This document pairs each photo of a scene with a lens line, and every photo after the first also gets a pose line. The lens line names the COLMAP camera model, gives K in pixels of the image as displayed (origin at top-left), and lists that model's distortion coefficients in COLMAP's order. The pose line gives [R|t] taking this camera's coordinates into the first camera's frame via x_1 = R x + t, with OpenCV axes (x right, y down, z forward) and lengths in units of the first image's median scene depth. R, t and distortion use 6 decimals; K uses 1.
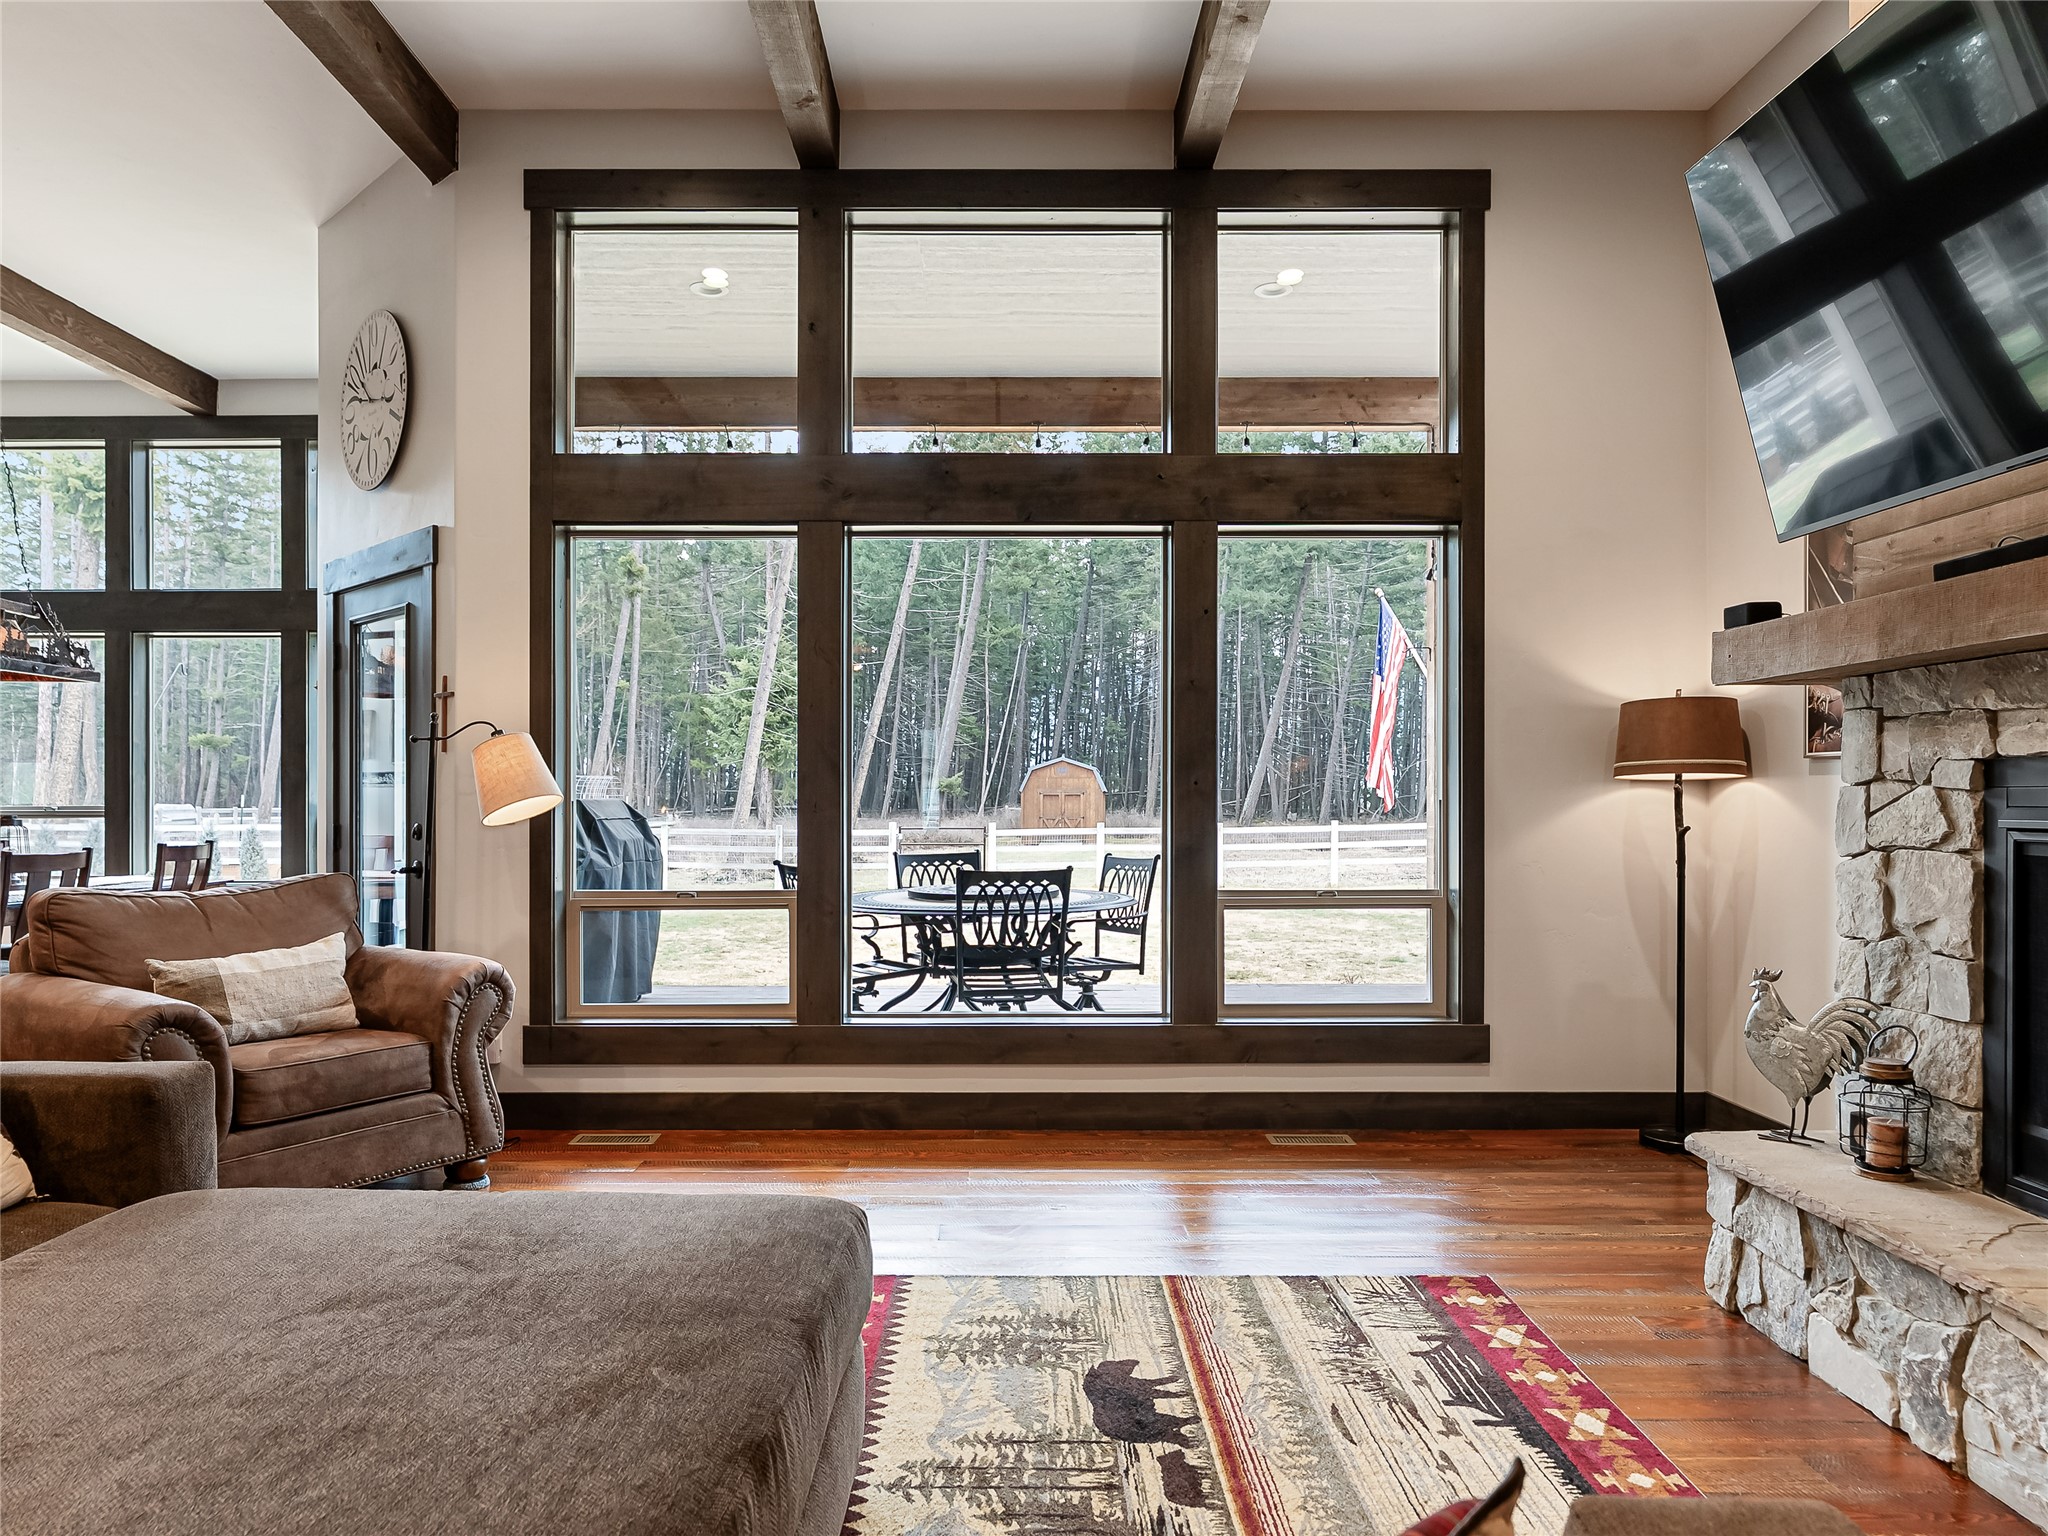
lens RADIAL K [[1338.9, 0, 994.5], [0, 1338.9, 799.1], [0, 0, 1]] dist [-0.001491, 0.002589]
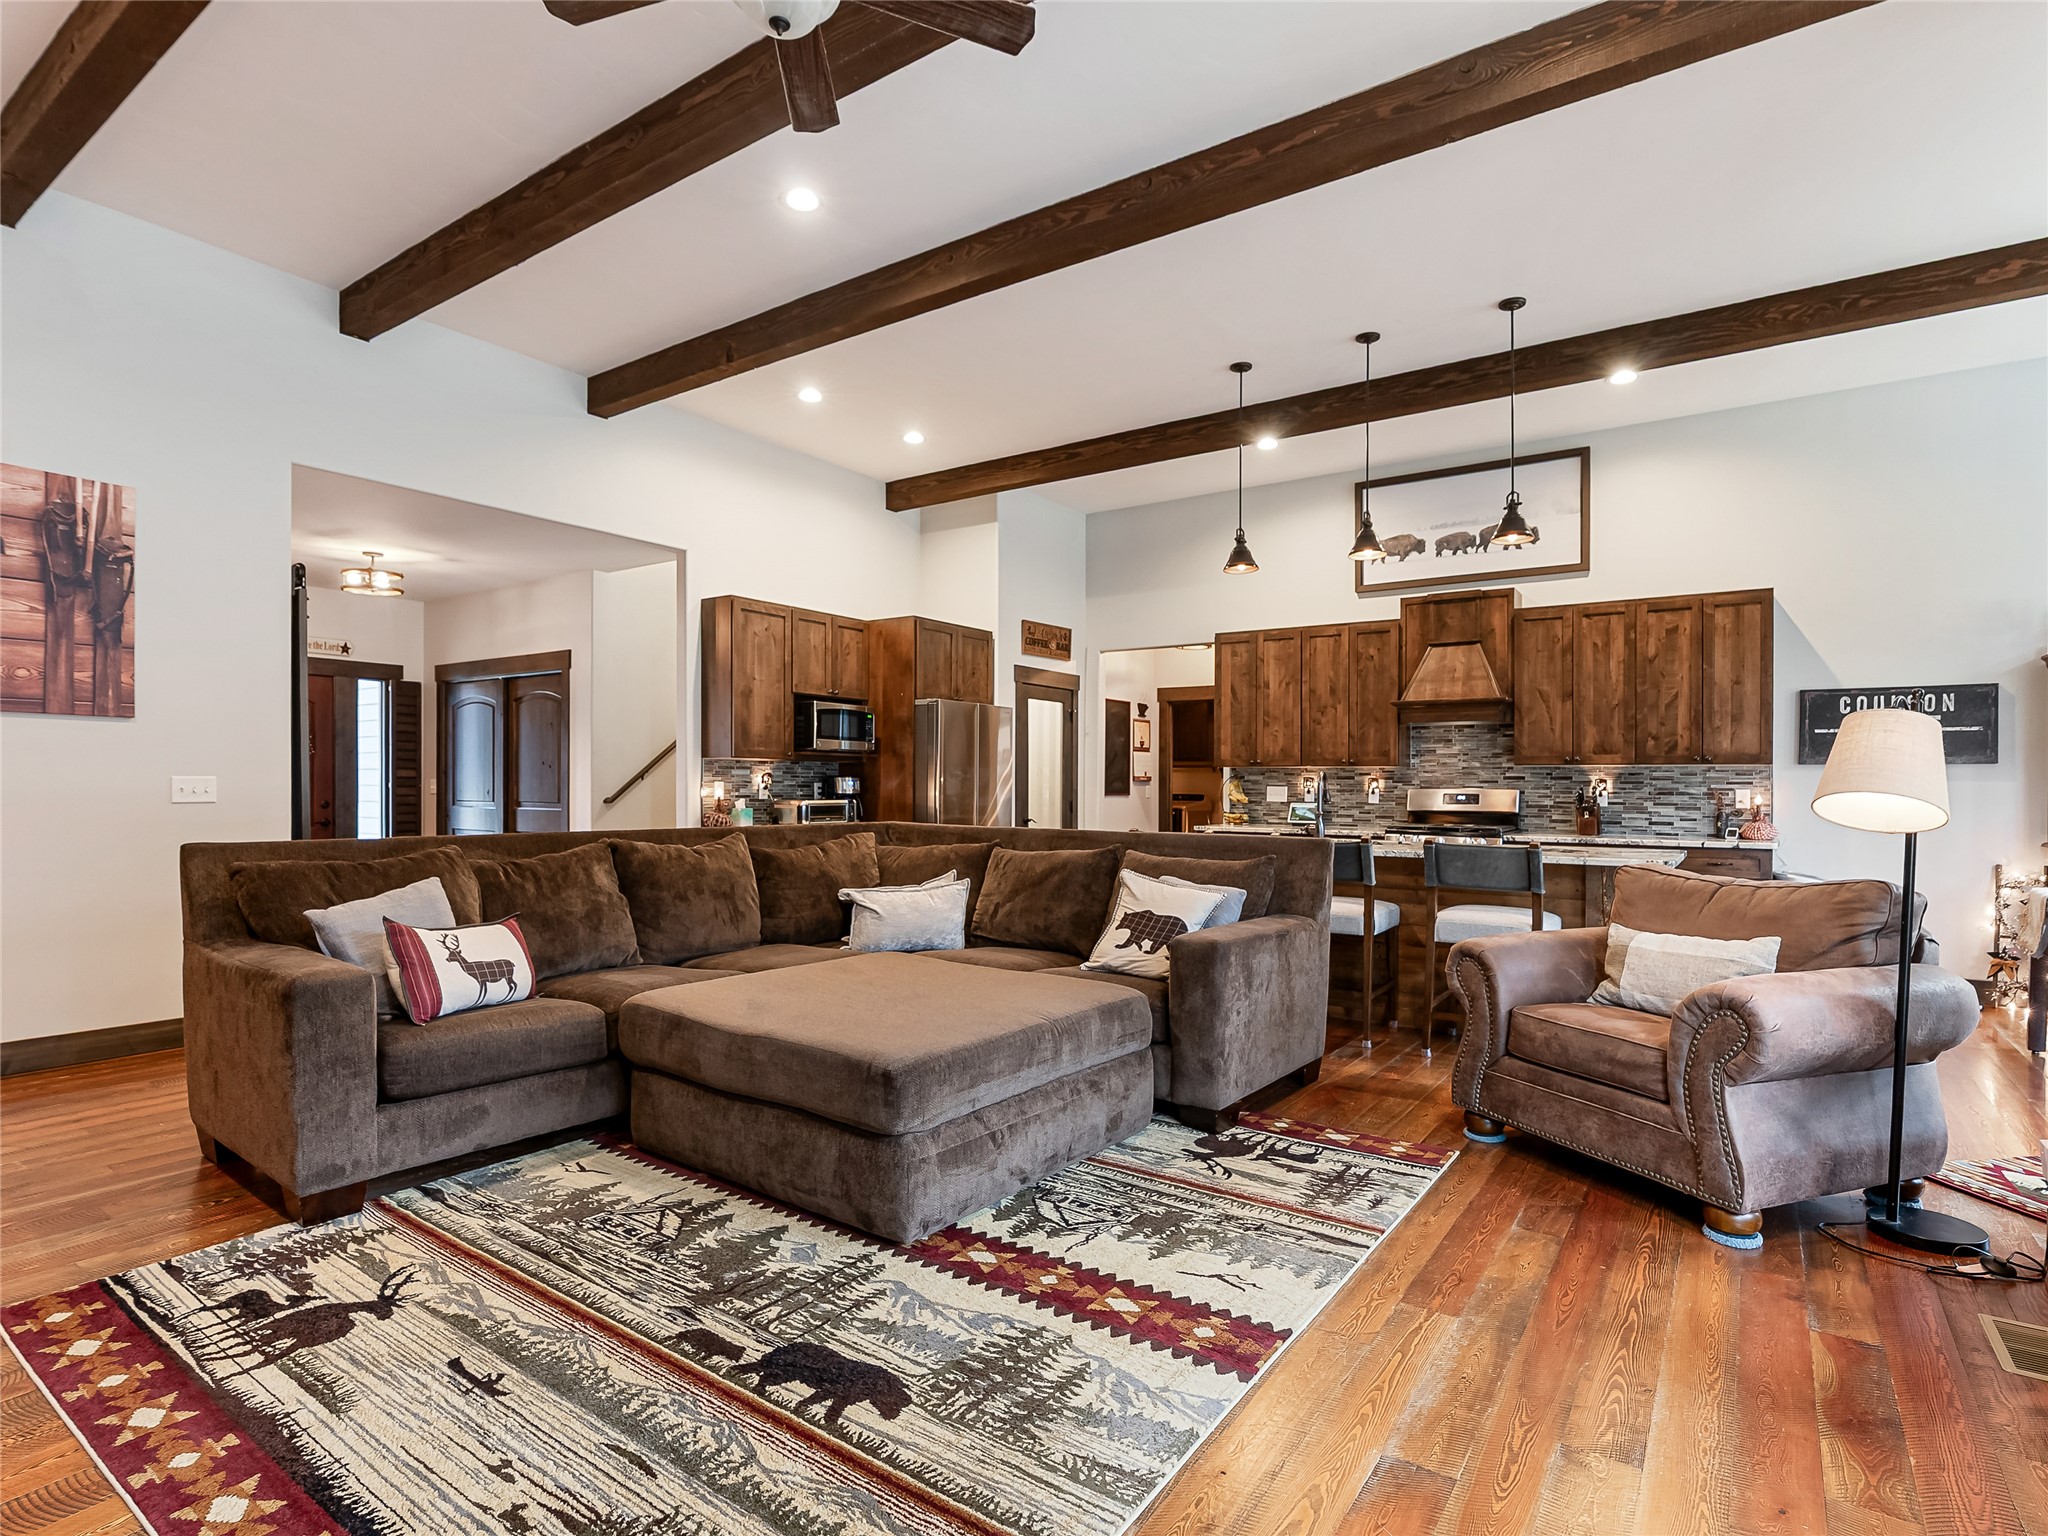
lens RADIAL K [[1060.8, 0, 1023.6], [0, 1060.8, 787.7], [0, 0, 1]] dist [-0.011818, 0.006946]
pose [[-0.577163, -0.001683, -0.816627, 0.371128], [-0.009677, 0.999942, 0.004779, -0.003469], [0.816572, 0.010660, -0.577146, 0.868043]]
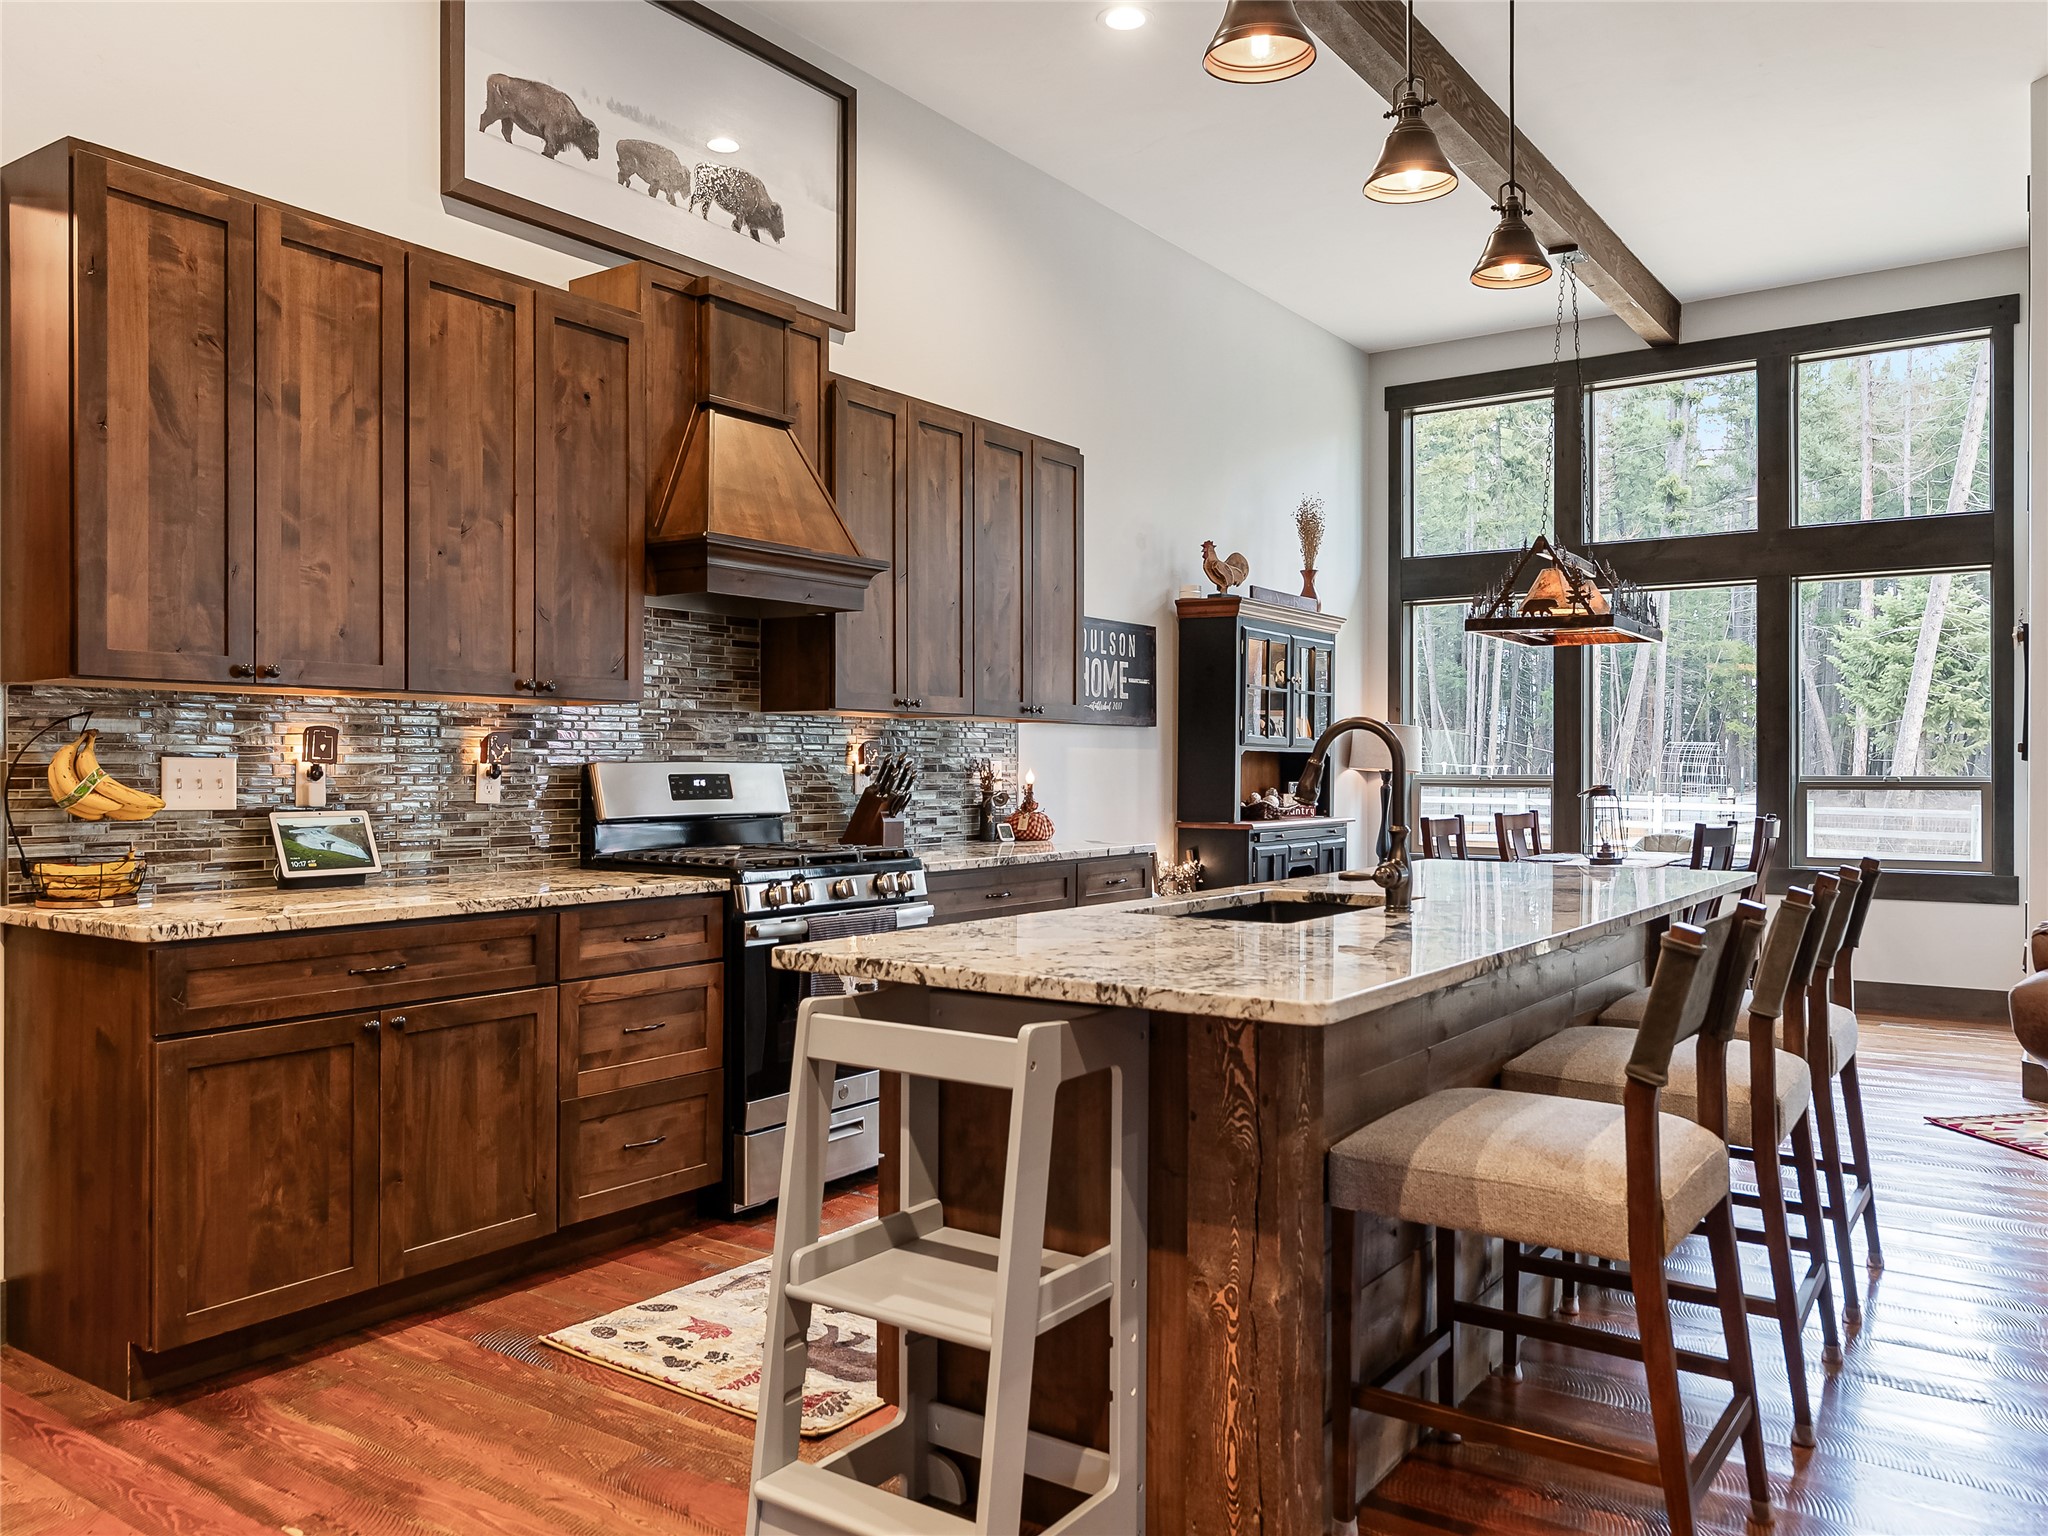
lens RADIAL K [[1559.0, 0, 1036.5], [0, 1559.0, 775.3], [0, 0, 1]] dist [-0.007707, 0.008401]
pose [[0.823873, 0.005649, -0.566746, -0.550392], [-0.003940, 0.999983, 0.004241, 0.002699], [0.566761, -0.001261, 0.823881, -0.181712]]
